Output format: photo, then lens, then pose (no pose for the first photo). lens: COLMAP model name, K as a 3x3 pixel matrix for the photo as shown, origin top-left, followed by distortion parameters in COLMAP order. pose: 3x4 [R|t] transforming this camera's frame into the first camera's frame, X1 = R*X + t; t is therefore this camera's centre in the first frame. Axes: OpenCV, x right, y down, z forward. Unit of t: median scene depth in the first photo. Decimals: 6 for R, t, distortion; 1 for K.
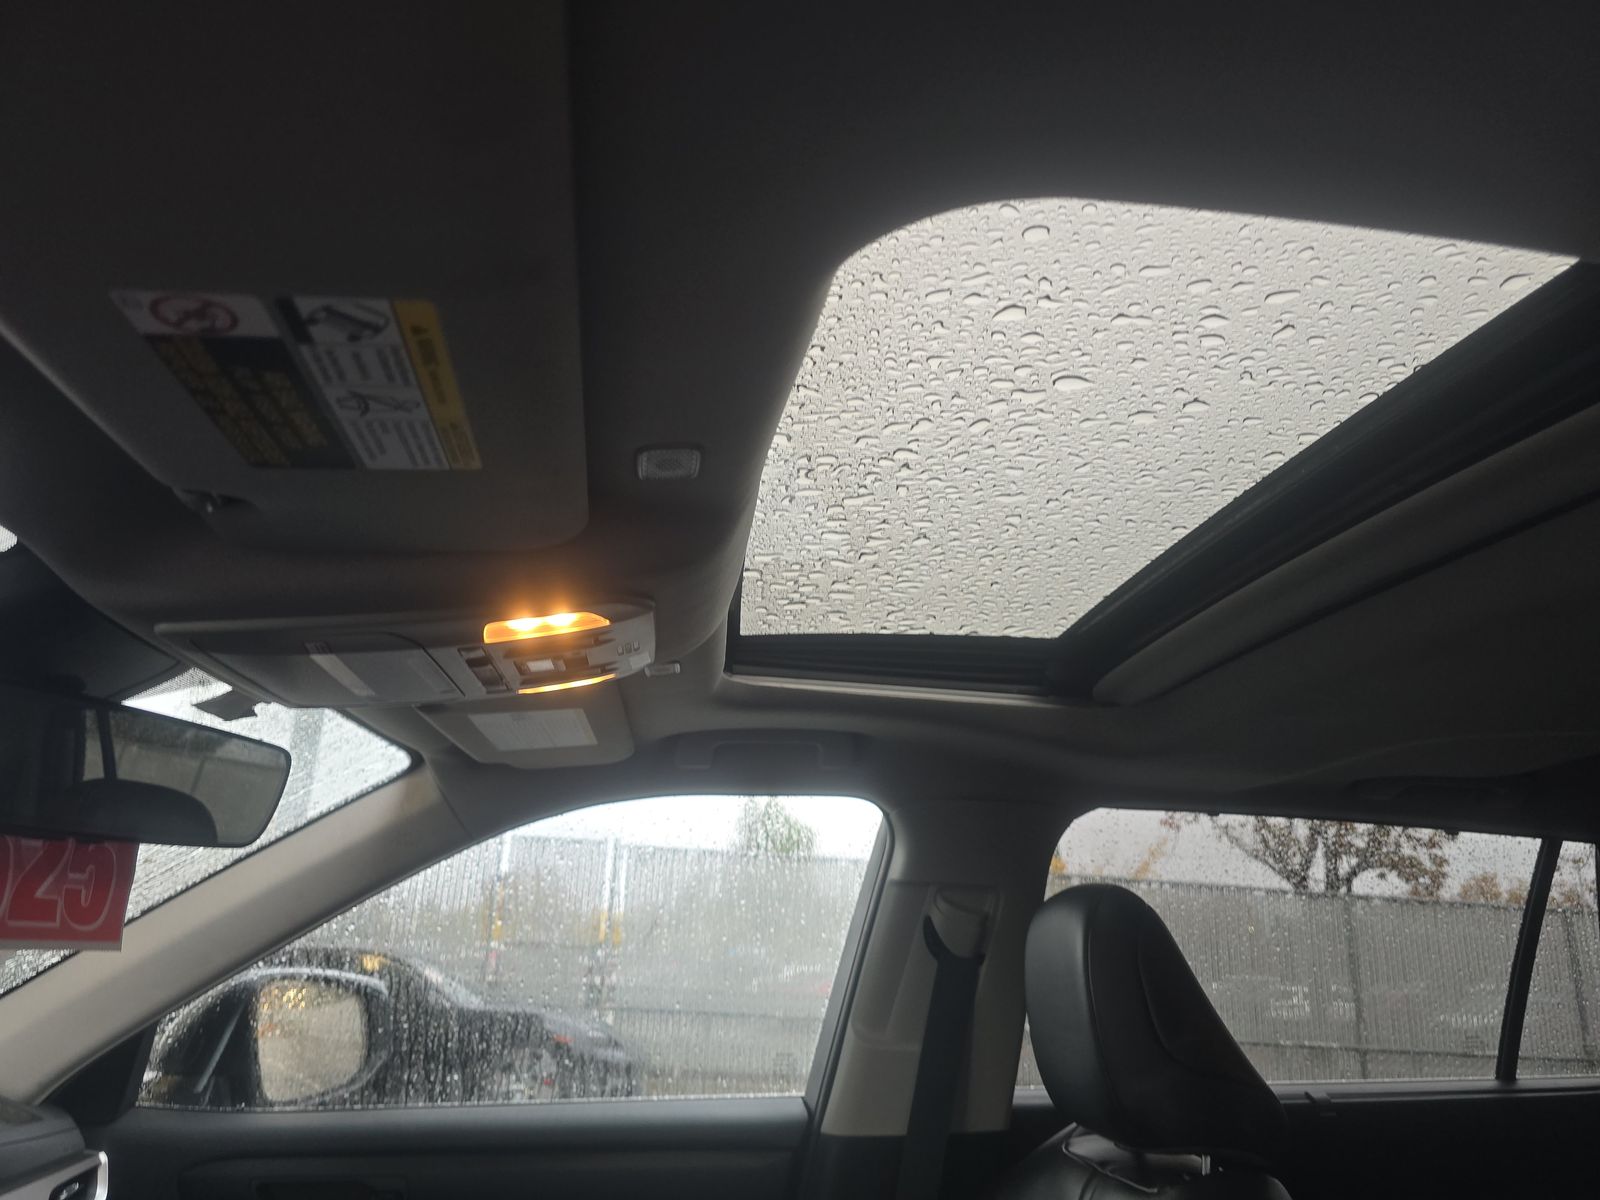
lens RADIAL K [[1090.3, 0, 800.0], [0, 1090.3, 600.0], [0, 0, 1]] dist [0.063515, -0.042182]
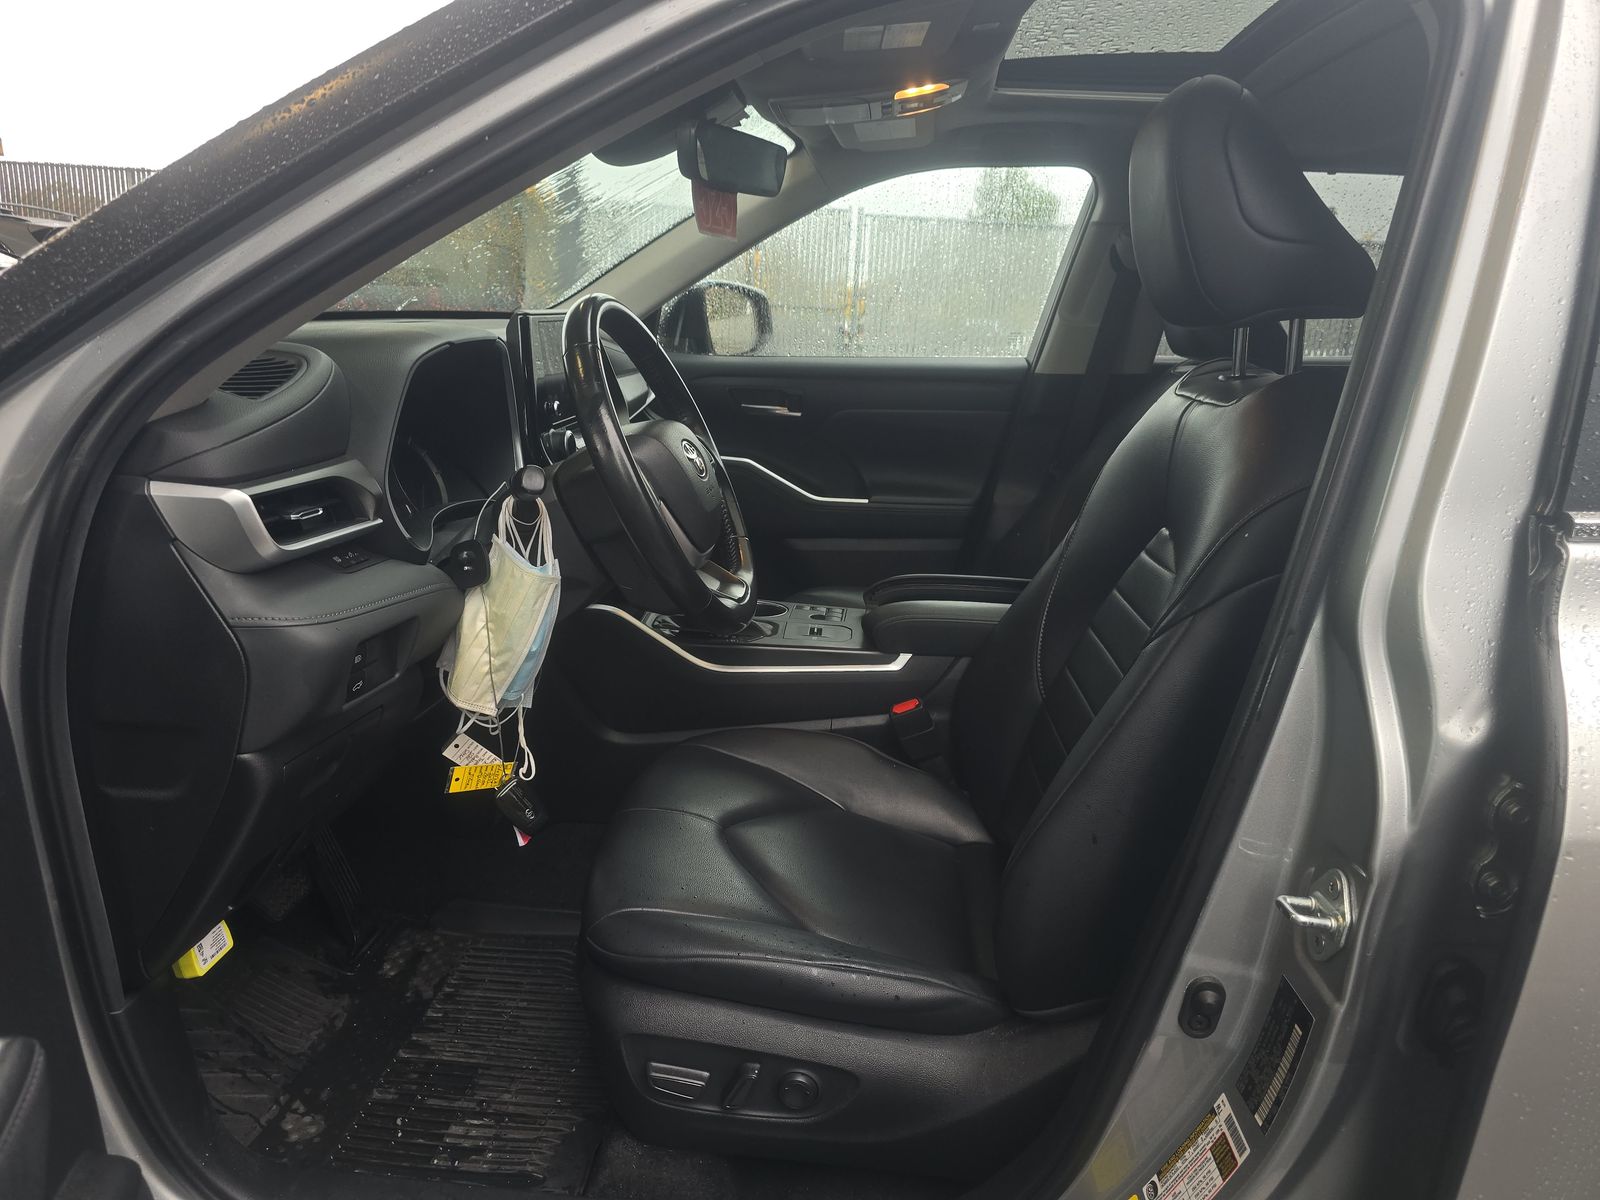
lens RADIAL K [[1090.3, 0, 800.0], [0, 1090.3, 600.0], [0, 0, 1]] dist [0.063515, -0.042182]
pose [[0.978473, 0.070165, -0.194083, 0.018254], [0.043135, 0.850128, 0.524806, -0.136720], [0.201818, -0.521881, 0.828800, -0.704742]]
